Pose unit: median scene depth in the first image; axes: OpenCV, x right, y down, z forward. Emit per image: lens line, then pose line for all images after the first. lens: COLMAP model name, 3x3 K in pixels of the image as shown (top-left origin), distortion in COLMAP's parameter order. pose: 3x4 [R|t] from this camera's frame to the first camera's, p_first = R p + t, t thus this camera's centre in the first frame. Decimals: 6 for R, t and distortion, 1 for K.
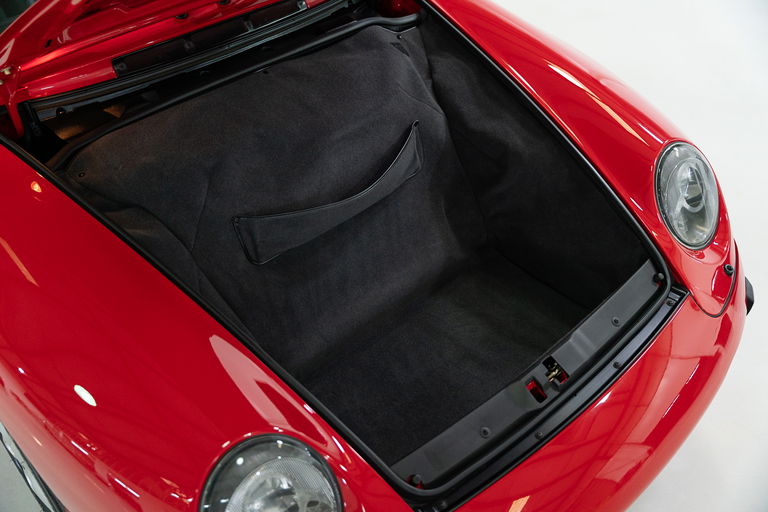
lens RADIAL K [[762.2, 0, 384.3], [0, 762.2, 260.3], [0, 0, 1]] dist [0.010804, 0.000000]
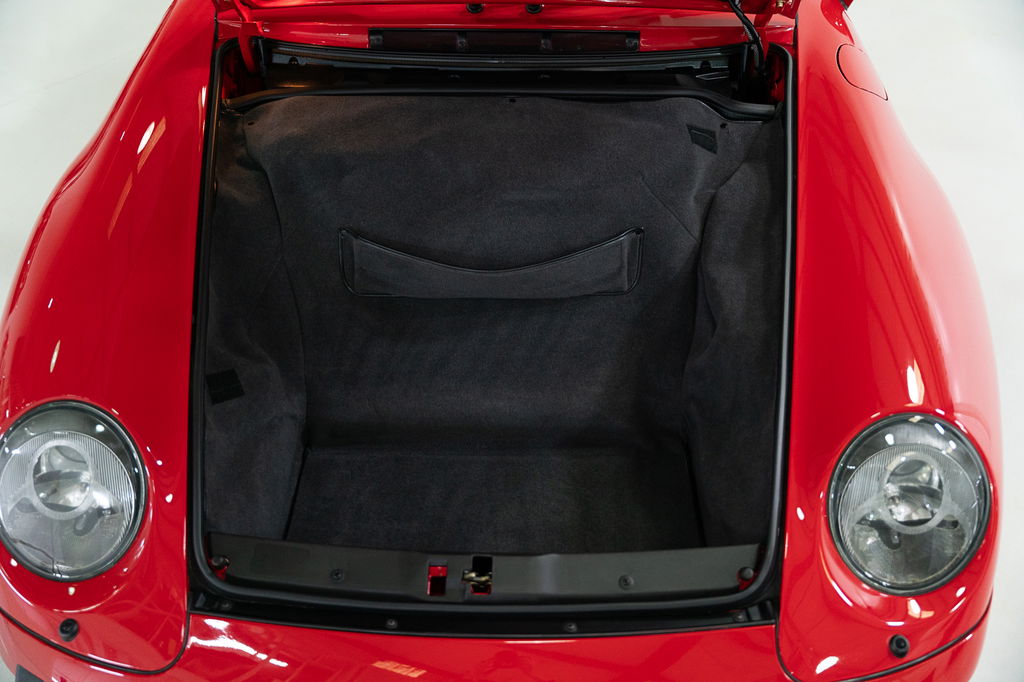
lens RADIAL K [[1016.3, 0, 520.2], [0, 1016.3, 339.2], [0, 0, 1]] dist [0.010804, 0.000000]
pose [[0.728780, 0.444860, -0.520557, 0.545901], [-0.462417, 0.880422, 0.105011, -0.144495], [0.505025, 0.164185, 0.847344, 0.131490]]
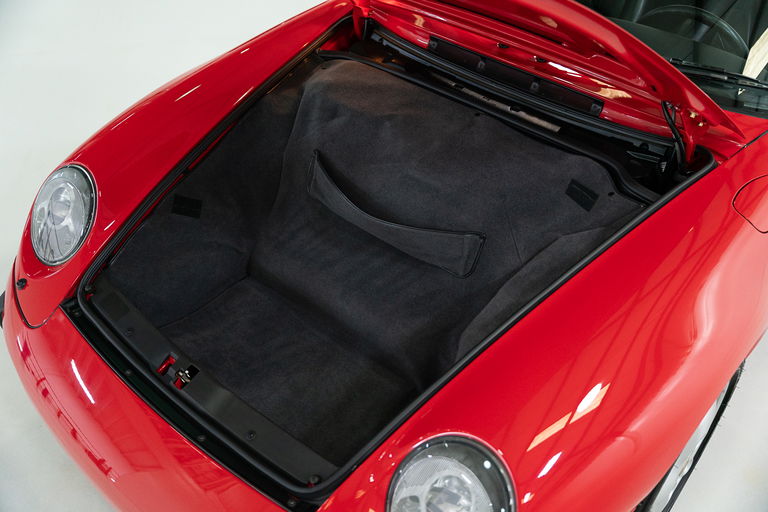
lens RADIAL K [[762.2, 0, 383.3], [0, 762.2, 252.9], [0, 0, 1]] dist [0.010804, 0.000000]
pose [[0.106023, 0.634903, -0.765283, 0.800858], [-0.688843, 0.601931, 0.403949, -0.487483], [0.717116, 0.484332, 0.501166, 0.478010]]
